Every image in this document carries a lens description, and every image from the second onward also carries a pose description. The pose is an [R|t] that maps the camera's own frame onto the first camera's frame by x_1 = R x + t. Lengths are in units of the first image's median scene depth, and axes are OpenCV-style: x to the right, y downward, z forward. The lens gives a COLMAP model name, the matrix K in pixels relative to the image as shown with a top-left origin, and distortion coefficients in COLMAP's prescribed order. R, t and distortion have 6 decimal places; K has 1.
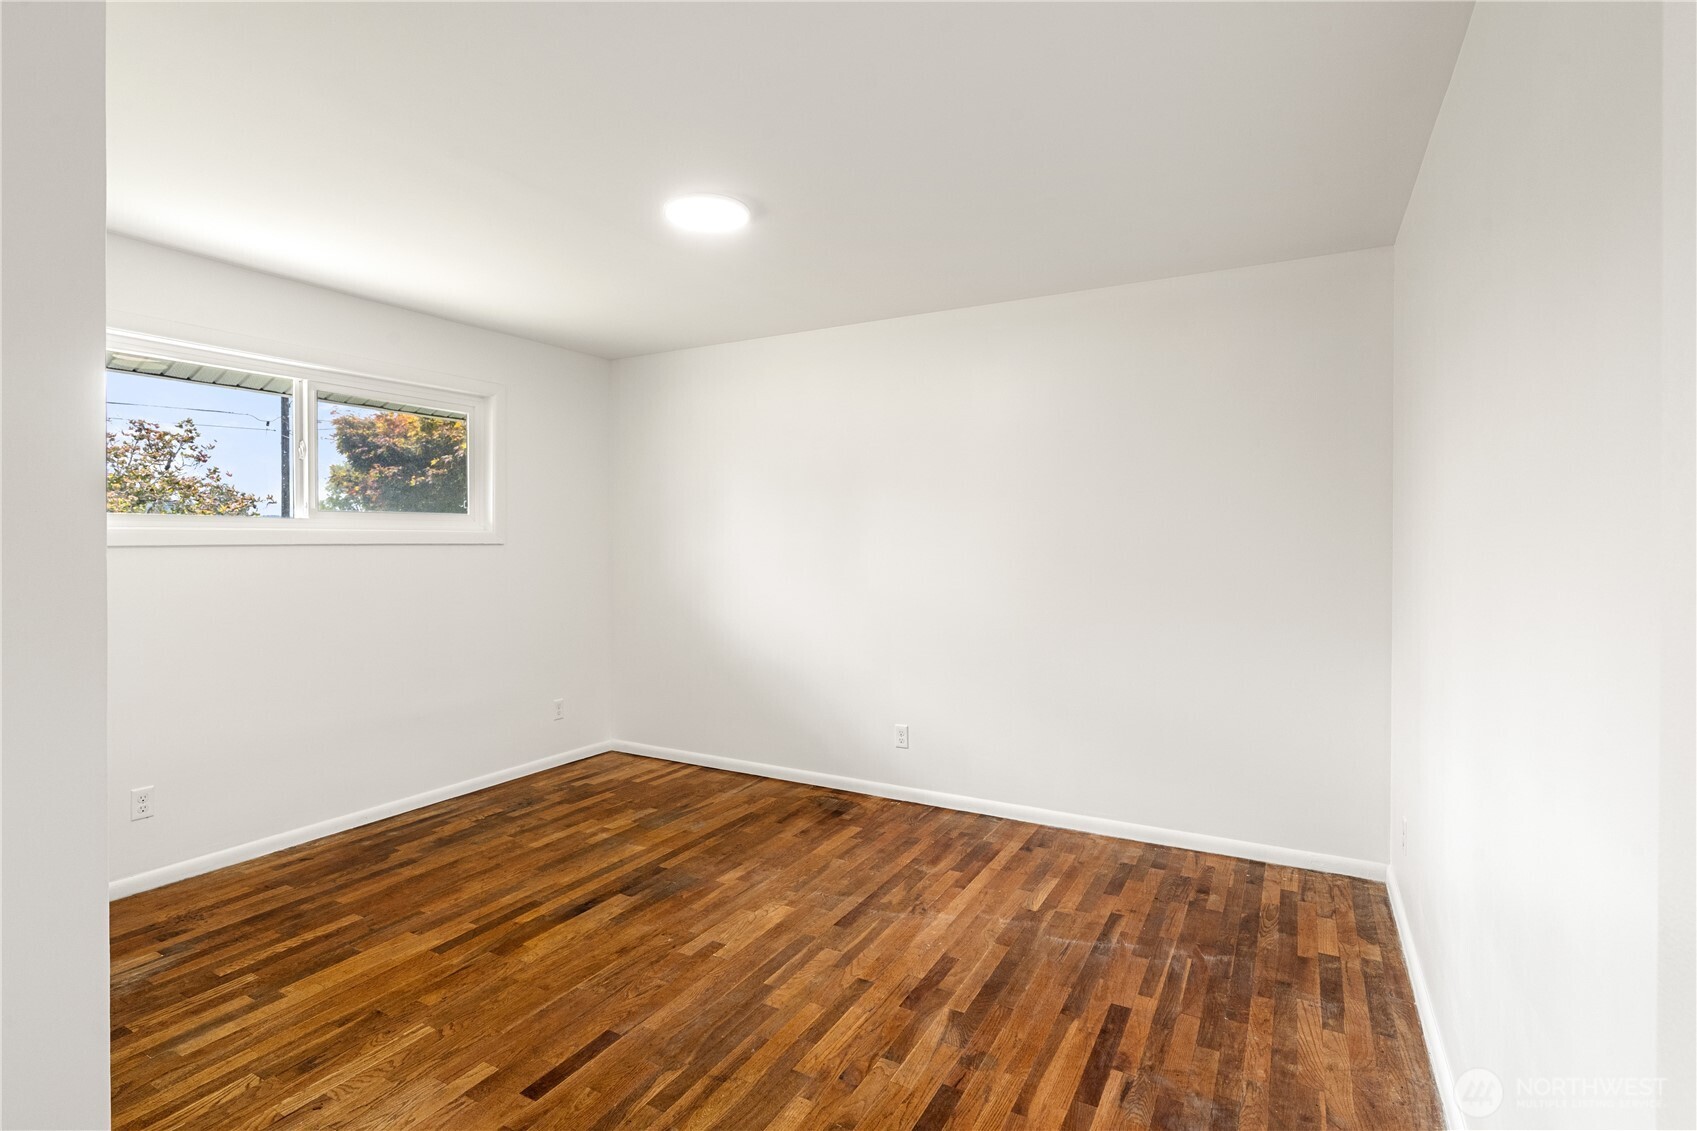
lens RADIAL K [[805.8, 0, 848.2], [0, 805.8, 572.3], [0, 0, 1]] dist [-0.003616, 0.002915]
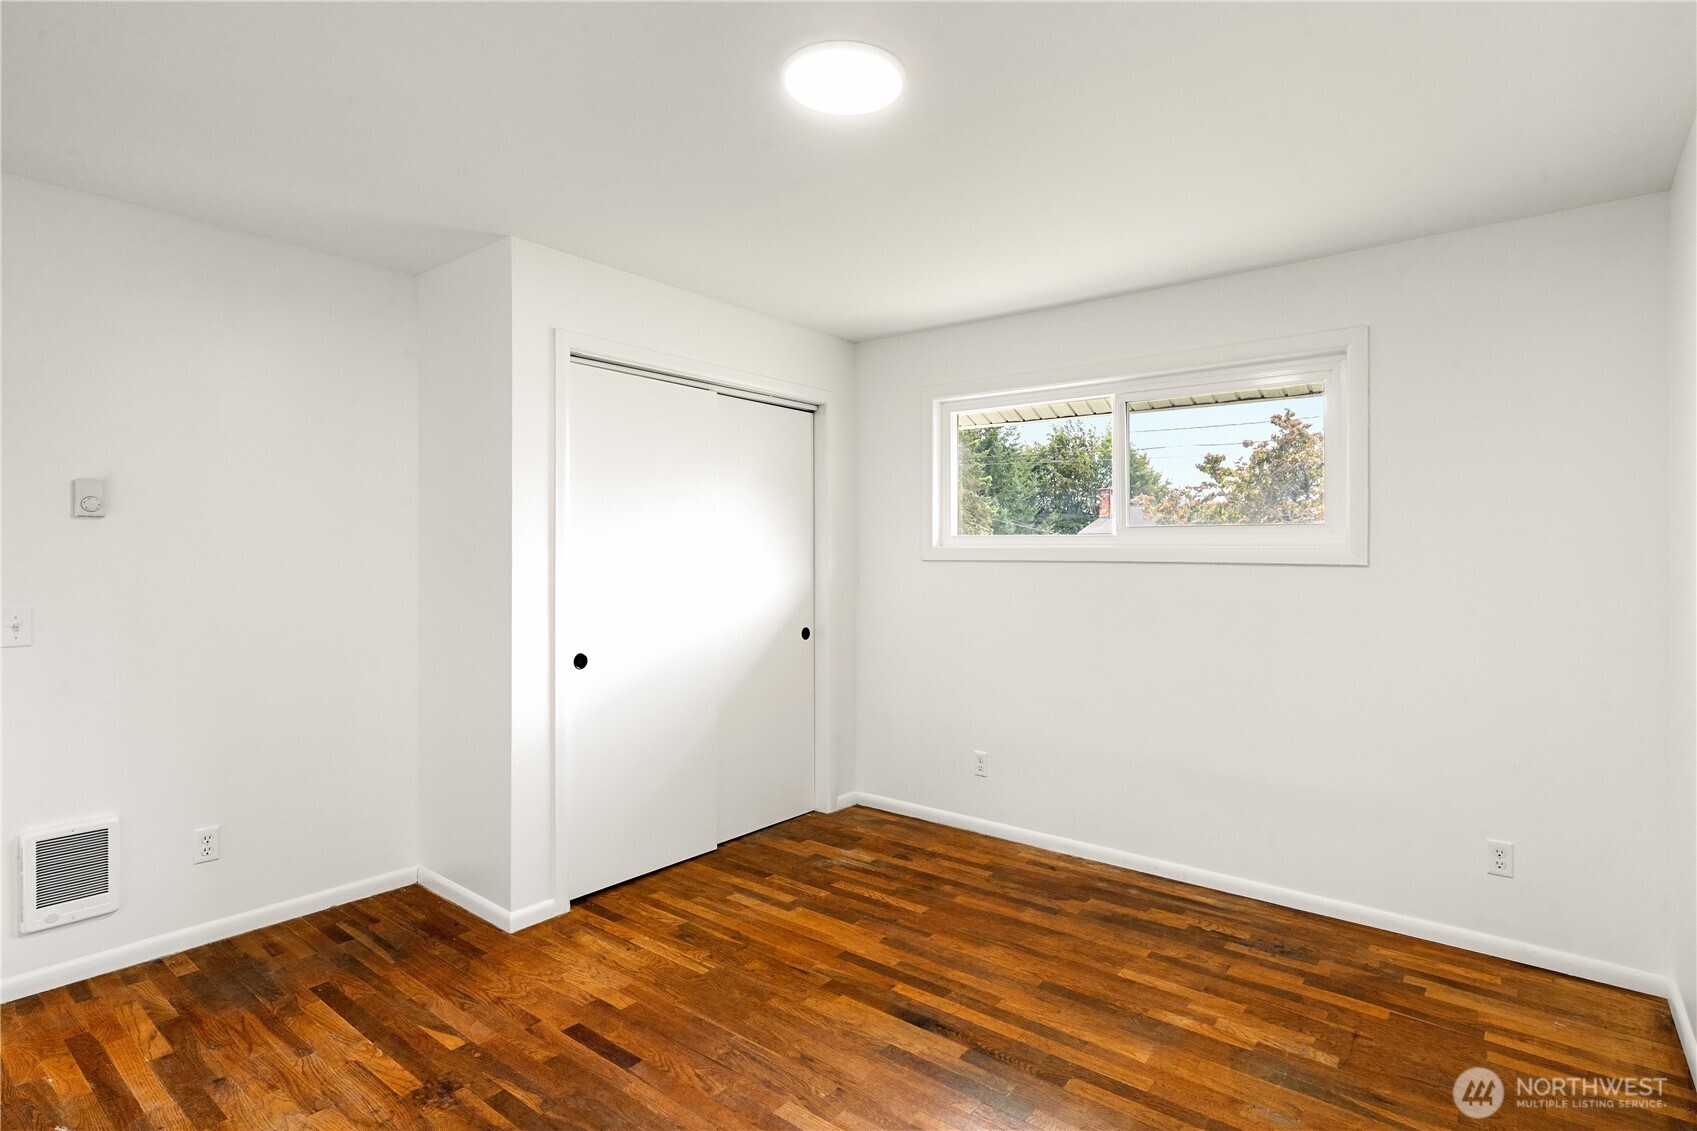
lens RADIAL K [[881.0, 0, 848.5], [0, 881.0, 565.5], [0, 0, 1]] dist [0.001052, 0.000696]
pose [[-0.177880, 0.011363, -0.983987, 0.472001], [-0.044192, 0.998832, 0.019523, -0.032954], [0.983059, 0.046957, -0.177170, 0.972690]]
